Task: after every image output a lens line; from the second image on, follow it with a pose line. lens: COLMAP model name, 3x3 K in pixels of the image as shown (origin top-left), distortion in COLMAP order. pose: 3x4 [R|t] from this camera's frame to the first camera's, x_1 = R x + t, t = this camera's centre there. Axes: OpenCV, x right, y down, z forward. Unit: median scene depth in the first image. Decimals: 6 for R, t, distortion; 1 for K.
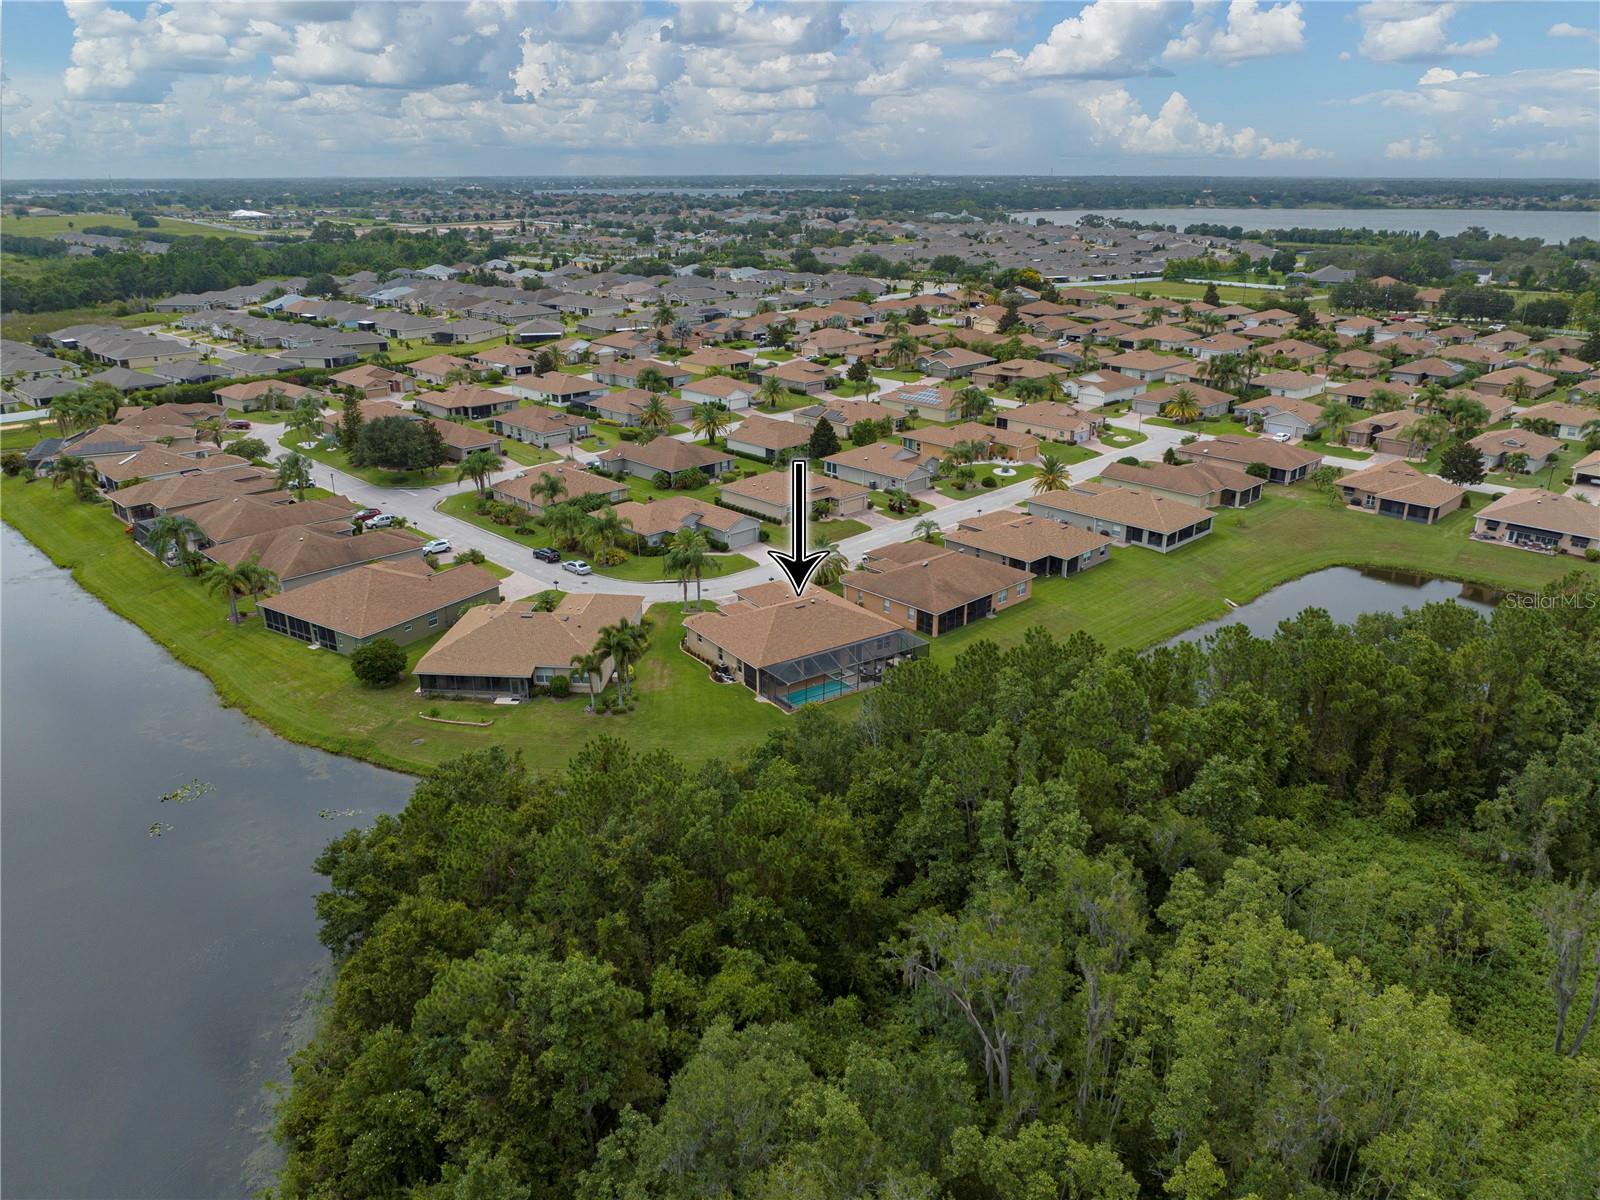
lens RADIAL K [[1138.3, 0, 807.7], [0, 1138.3, 605.8], [0, 0, 1]] dist [-0.023509, 0.010949]
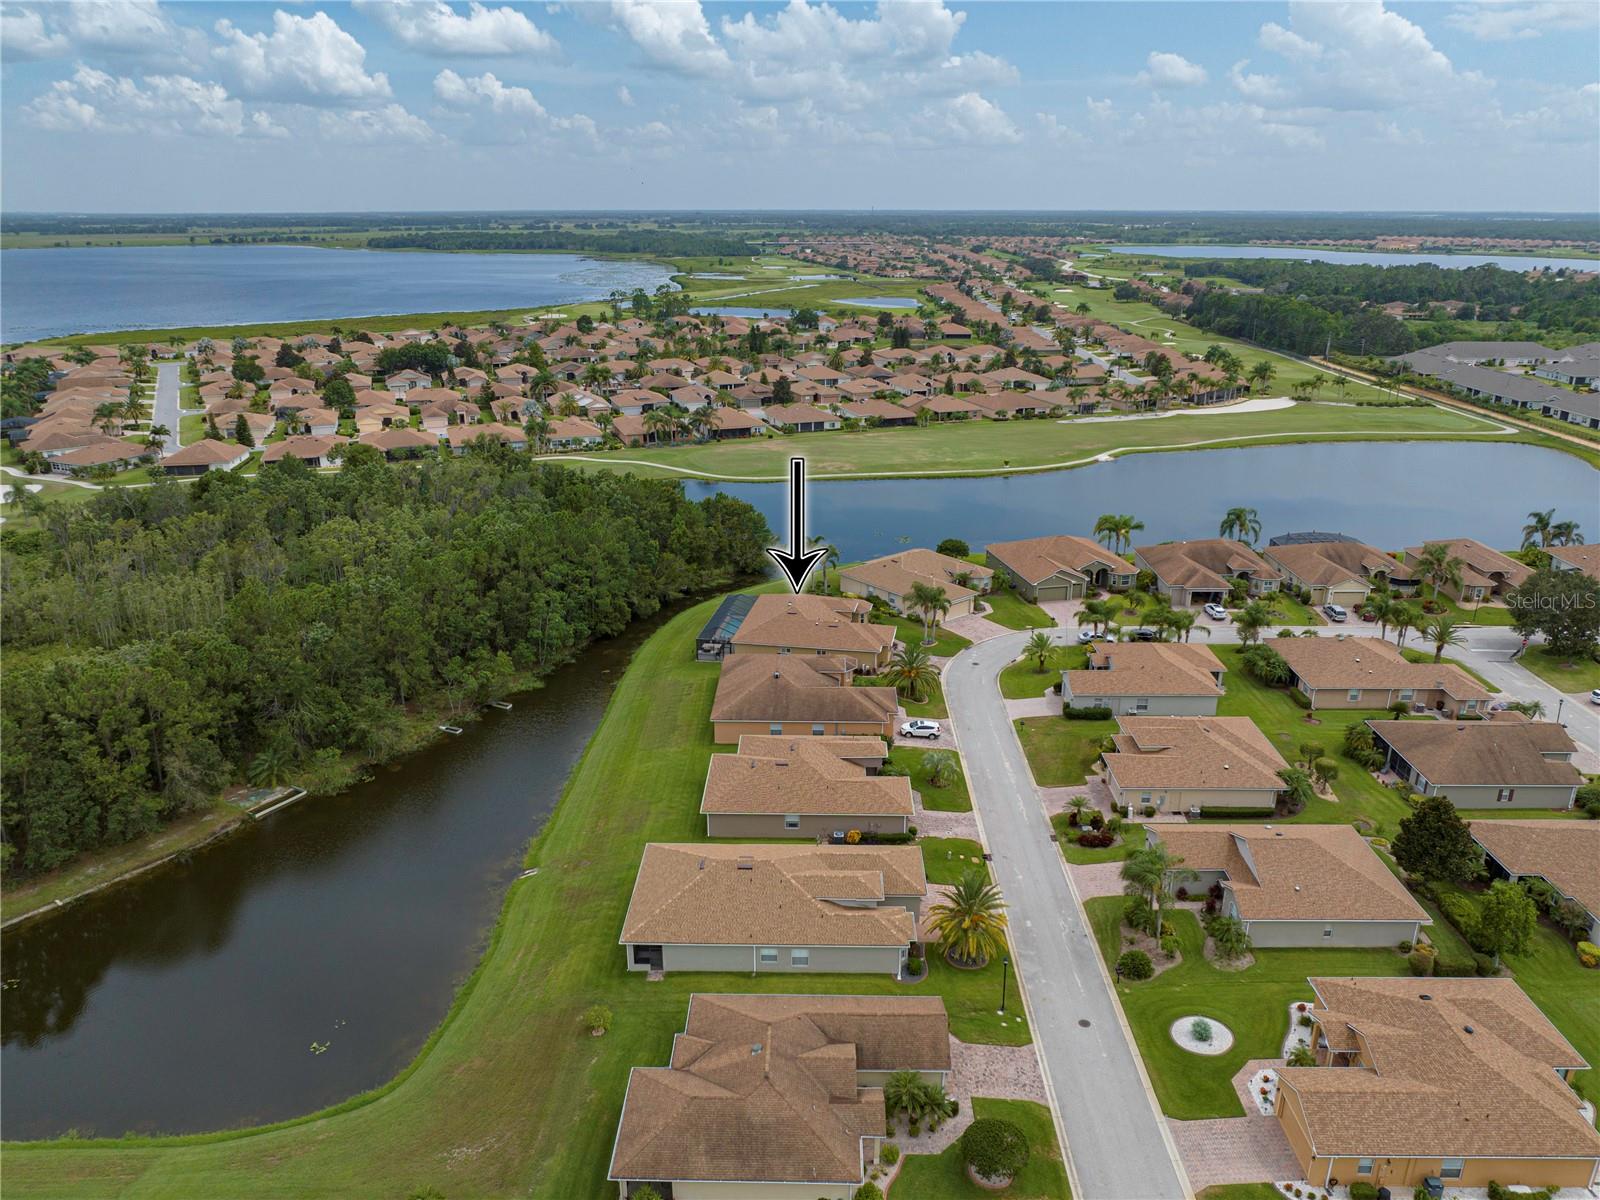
lens RADIAL K [[1138.3, 0, 799.6], [0, 1138.3, 590.4], [0, 0, 1]] dist [-0.023509, 0.010949]
pose [[-0.712701, 0.227202, -0.663654, 0.531435], [-0.249684, 0.801964, 0.542689, -0.448036], [0.655526, 0.552479, -0.514832, 1.071118]]
